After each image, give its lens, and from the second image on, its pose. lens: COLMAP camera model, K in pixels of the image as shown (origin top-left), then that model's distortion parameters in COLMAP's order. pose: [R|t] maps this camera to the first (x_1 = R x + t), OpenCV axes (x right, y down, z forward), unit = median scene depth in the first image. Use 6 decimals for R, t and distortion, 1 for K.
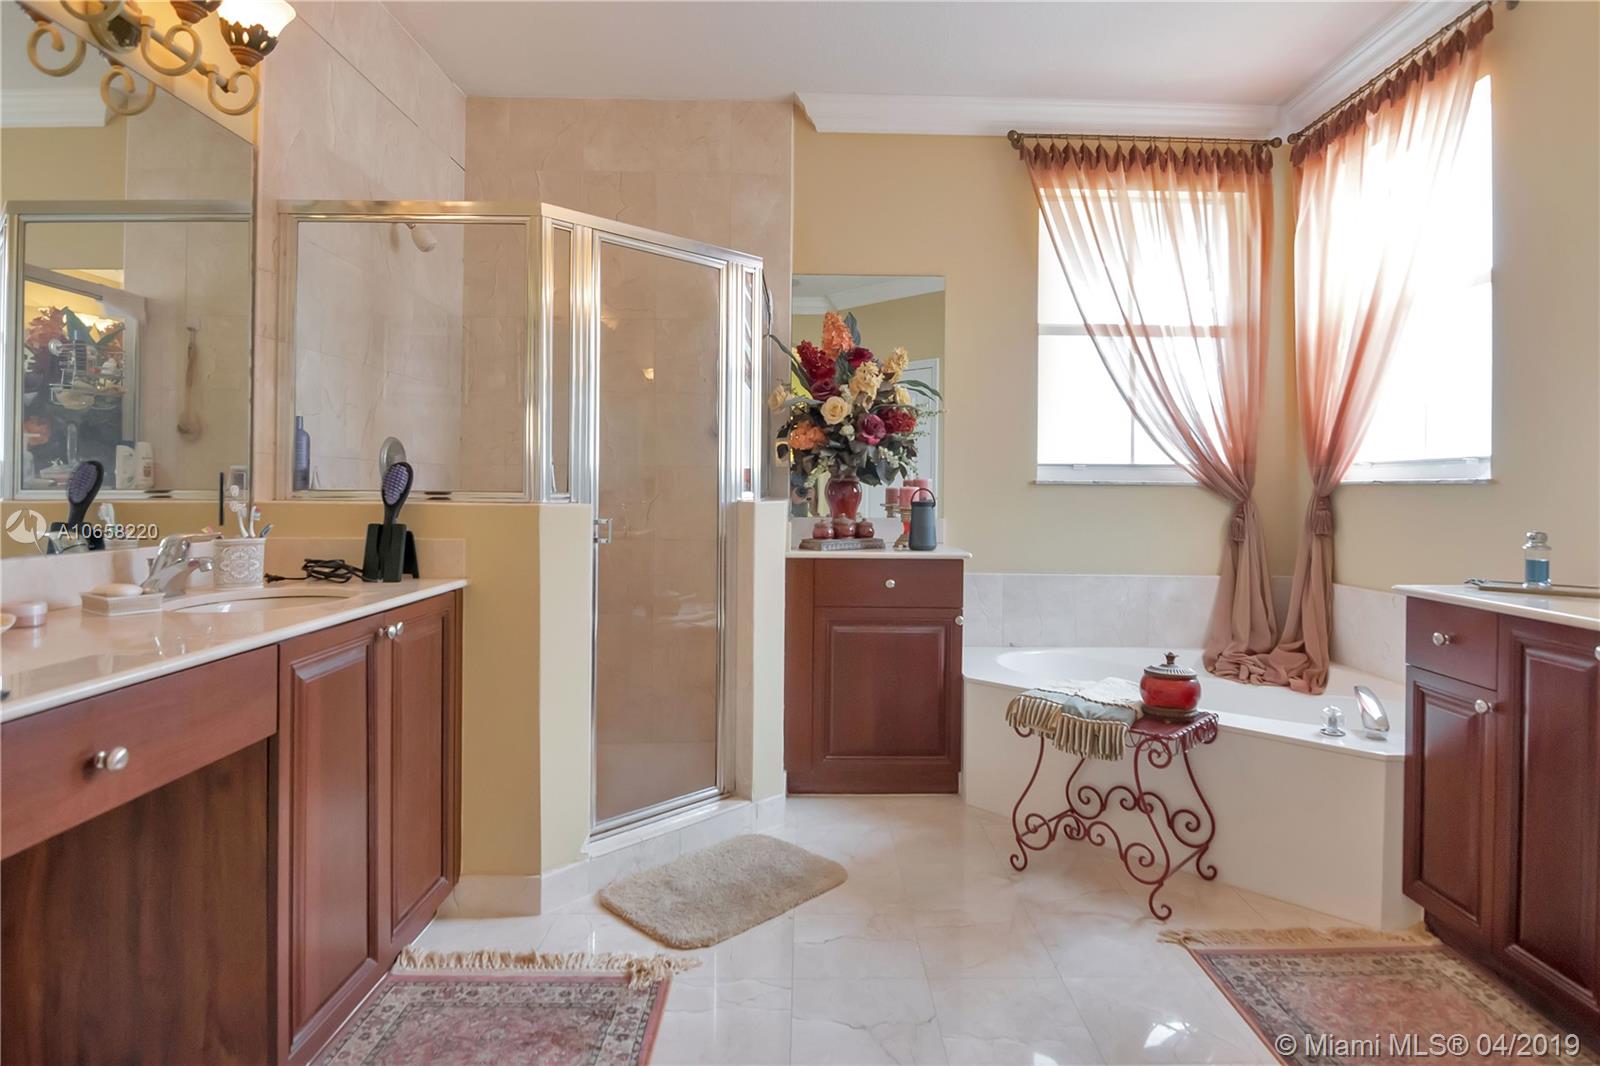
lens RADIAL K [[876.3, 0, 800.0], [0, 876.3, 533.0], [0, 0, 1]] dist [-0.000156, -0.010891]
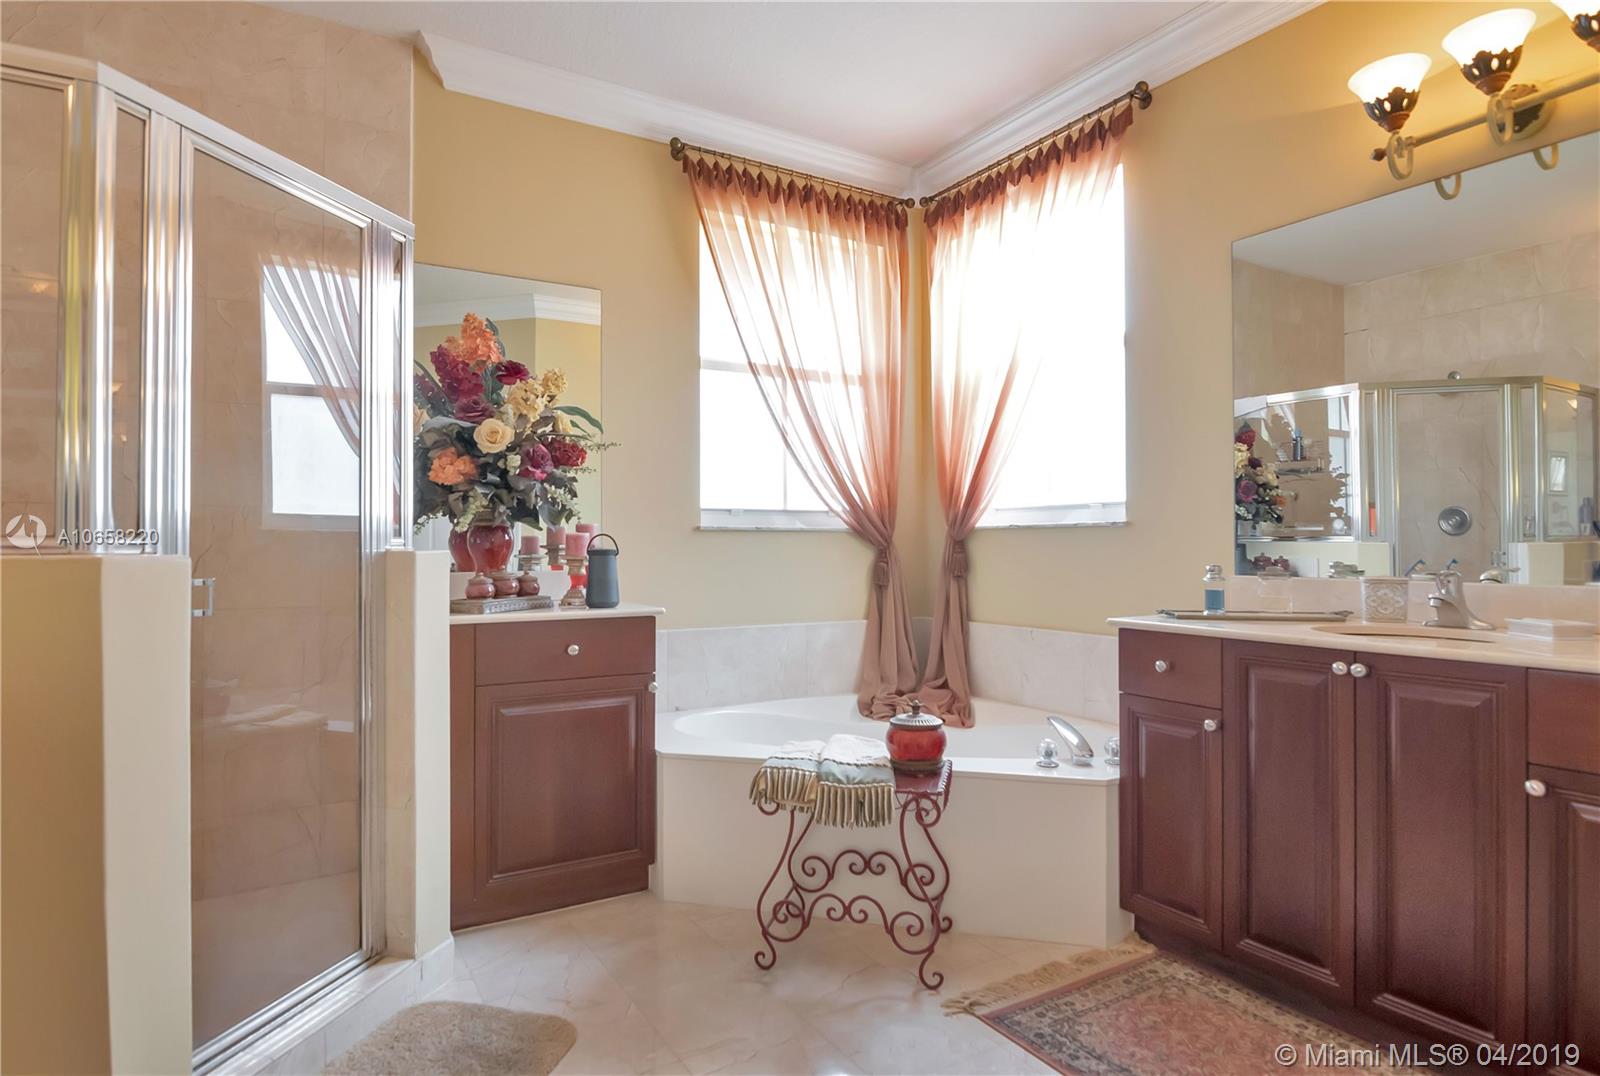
lens RADIAL K [[901.9, 0, 797.8], [0, 901.9, 566.5], [0, 0, 1]] dist [-0.005902, -0.002267]
pose [[0.868124, -0.022405, 0.495841, -0.132879], [0.034484, 0.999289, -0.015222, 0.000003], [-0.495148, 0.030313, 0.868280, 0.164013]]
